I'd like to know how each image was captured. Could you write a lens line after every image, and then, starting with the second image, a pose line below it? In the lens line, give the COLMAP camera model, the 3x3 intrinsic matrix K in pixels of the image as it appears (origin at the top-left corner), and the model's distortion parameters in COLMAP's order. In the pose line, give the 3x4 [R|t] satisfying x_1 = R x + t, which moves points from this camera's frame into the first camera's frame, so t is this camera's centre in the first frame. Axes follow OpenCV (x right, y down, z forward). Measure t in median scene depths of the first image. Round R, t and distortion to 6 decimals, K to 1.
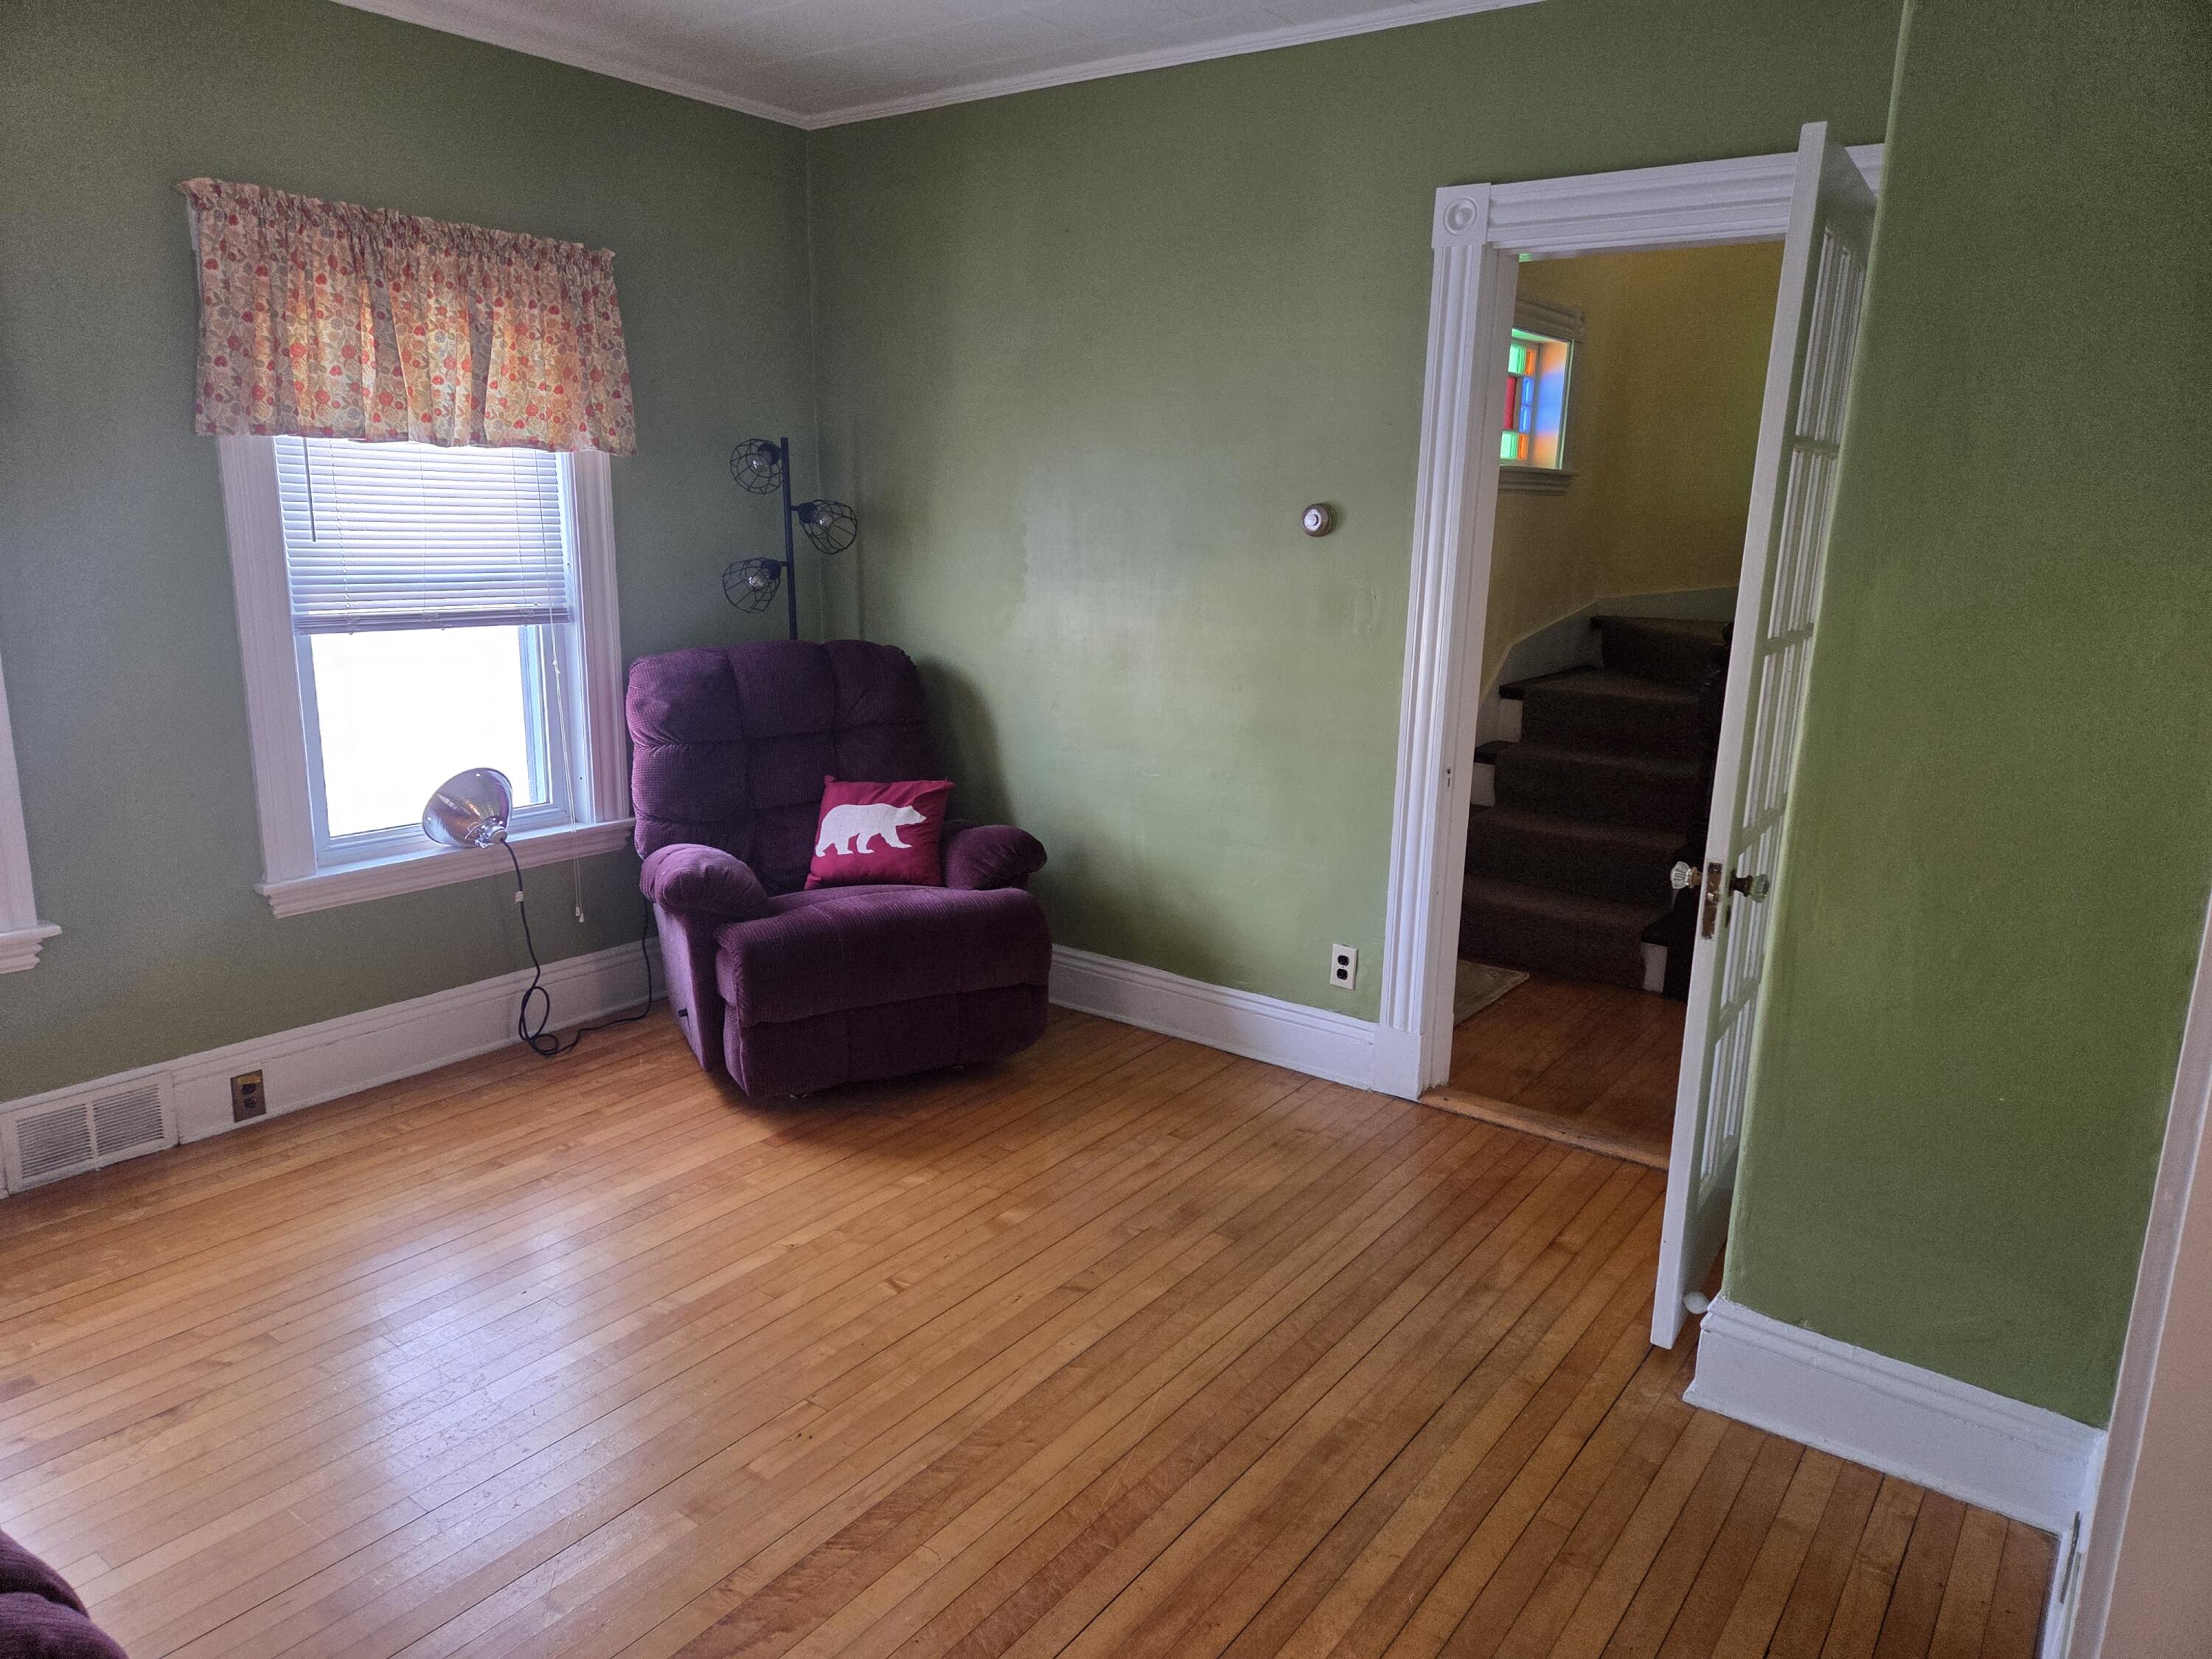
lens RADIAL K [[1482.9, 0, 1116.1], [0, 1482.9, 834.9], [0, 0, 1]] dist [0.076532, -0.067746]
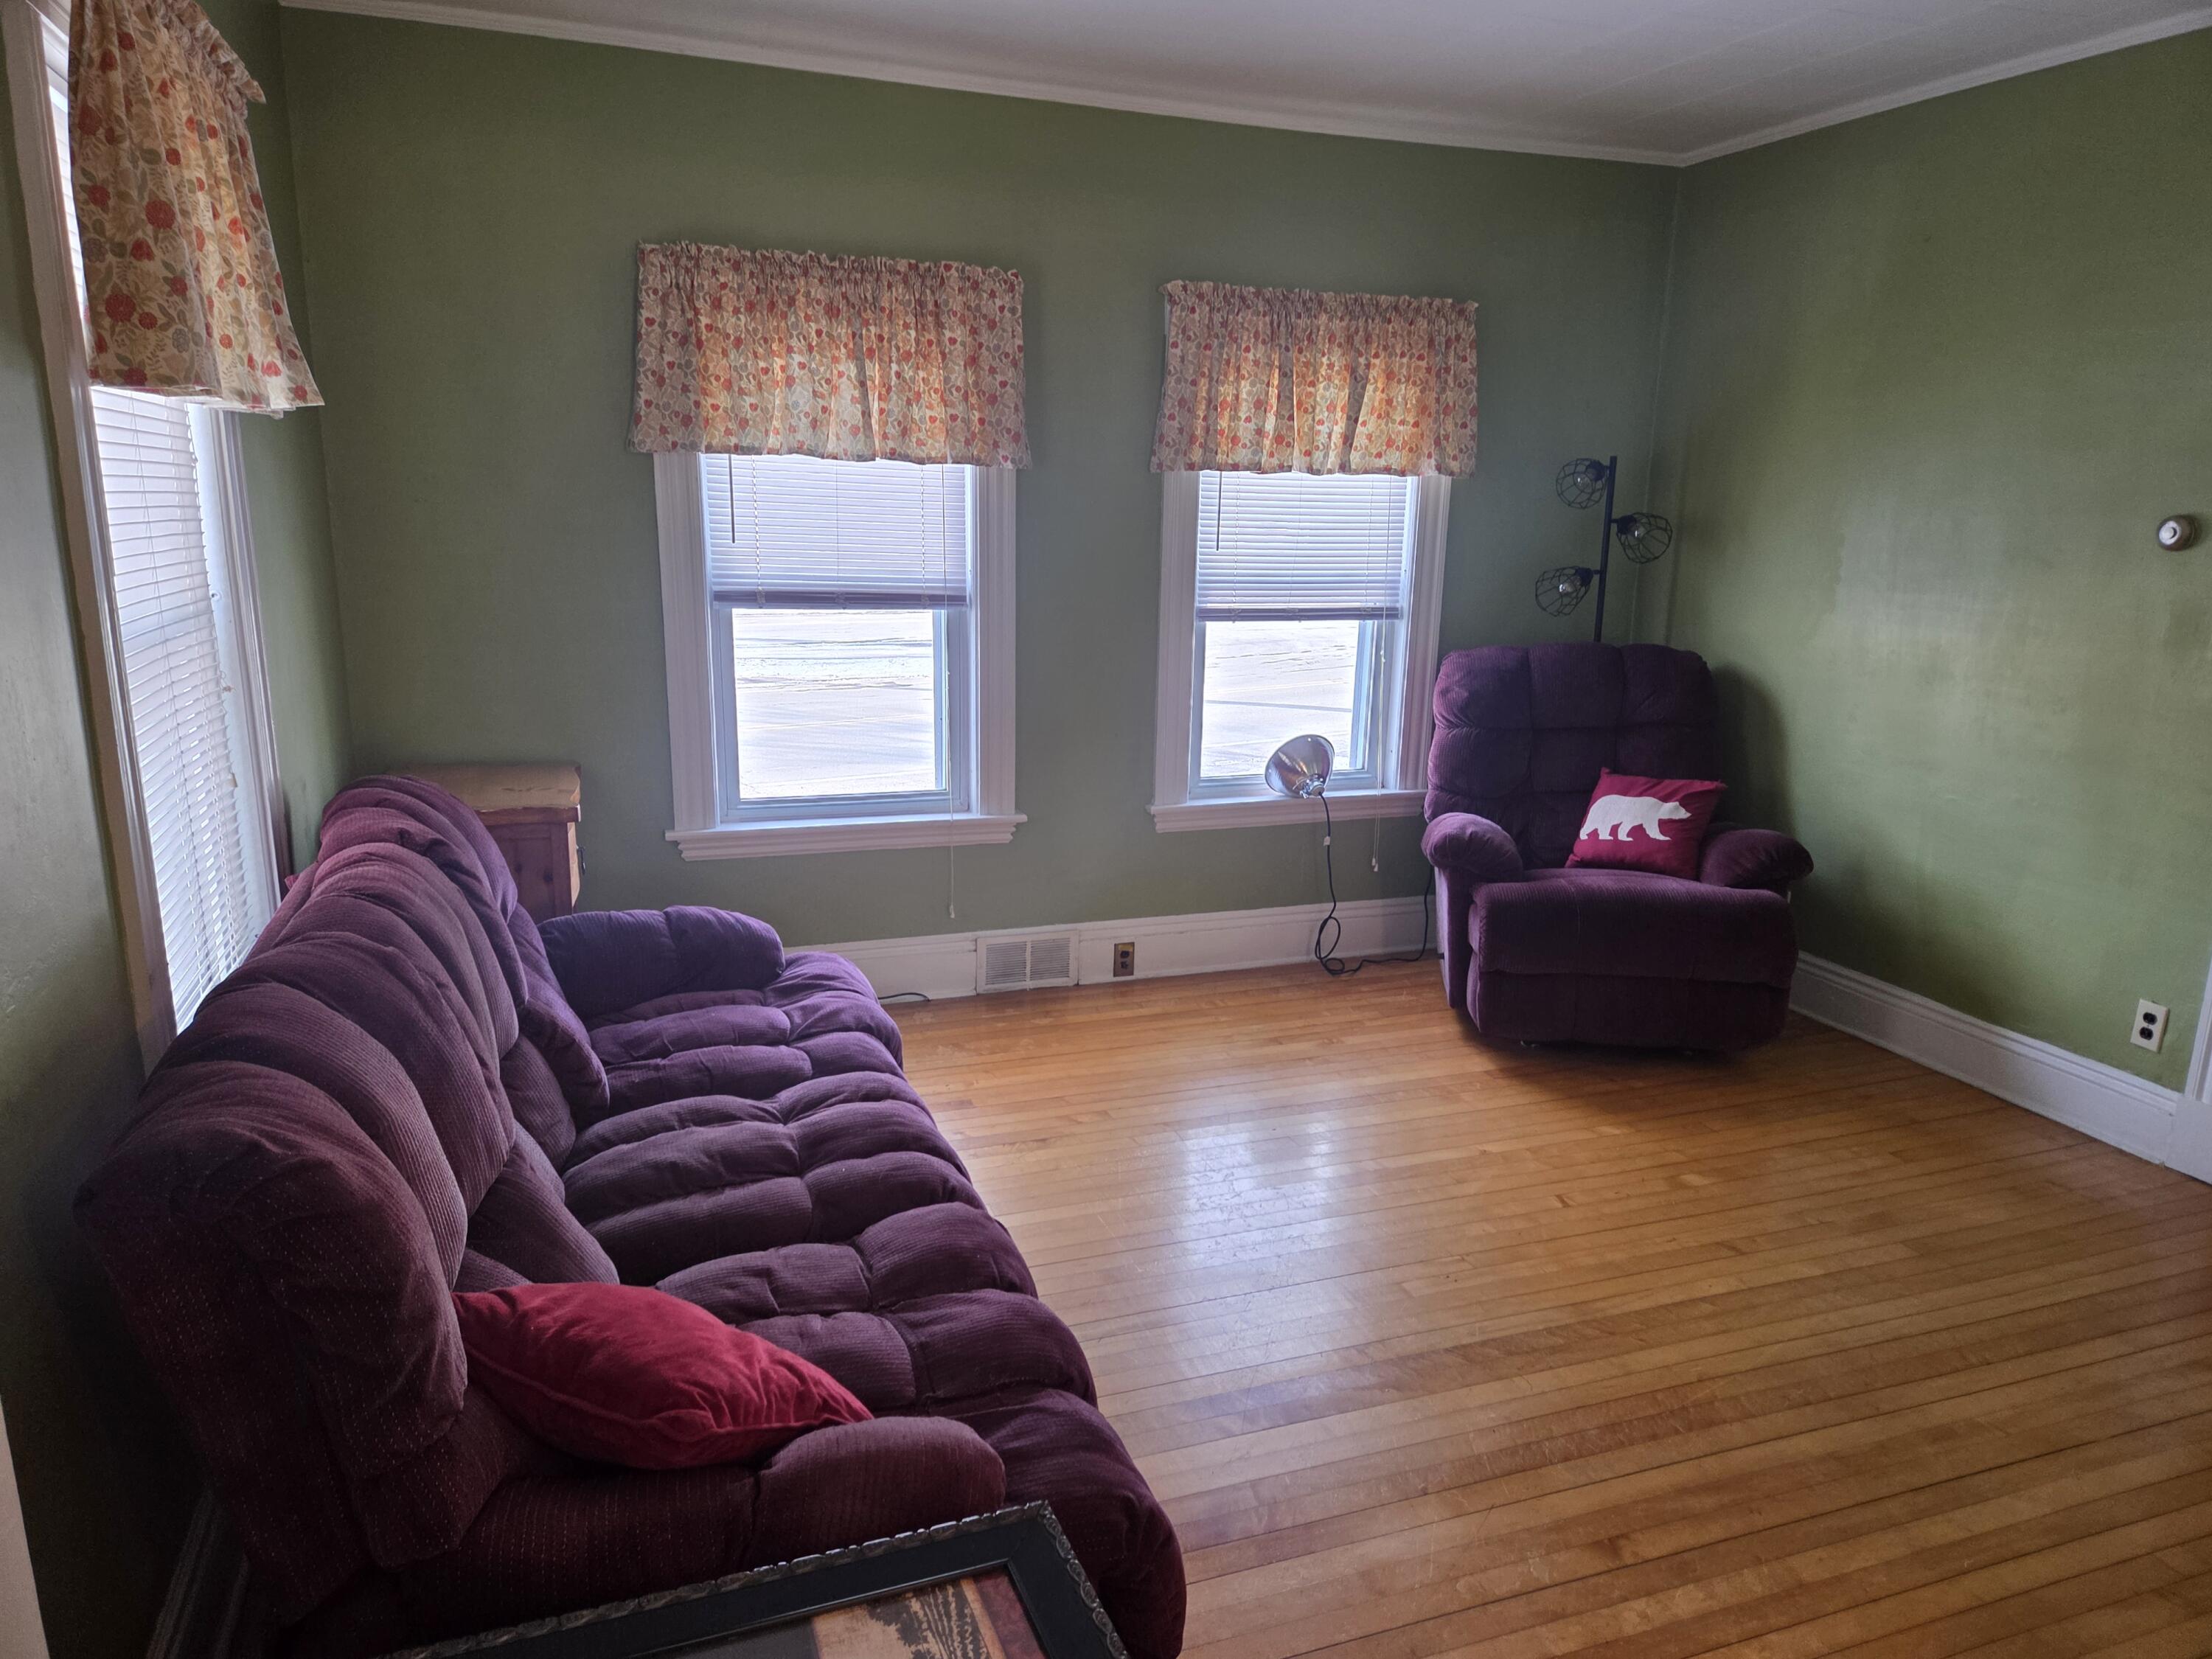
lens RADIAL K [[1482.9, 0, 1104.4], [0, 1482.9, 841.5], [0, 0, 1]] dist [0.076532, -0.067746]
pose [[0.832830, 0.118805, -0.540628, 0.111050], [-0.120295, 0.992199, 0.032725, 0.024566], [0.540299, 0.037780, 0.840625, -0.124754]]
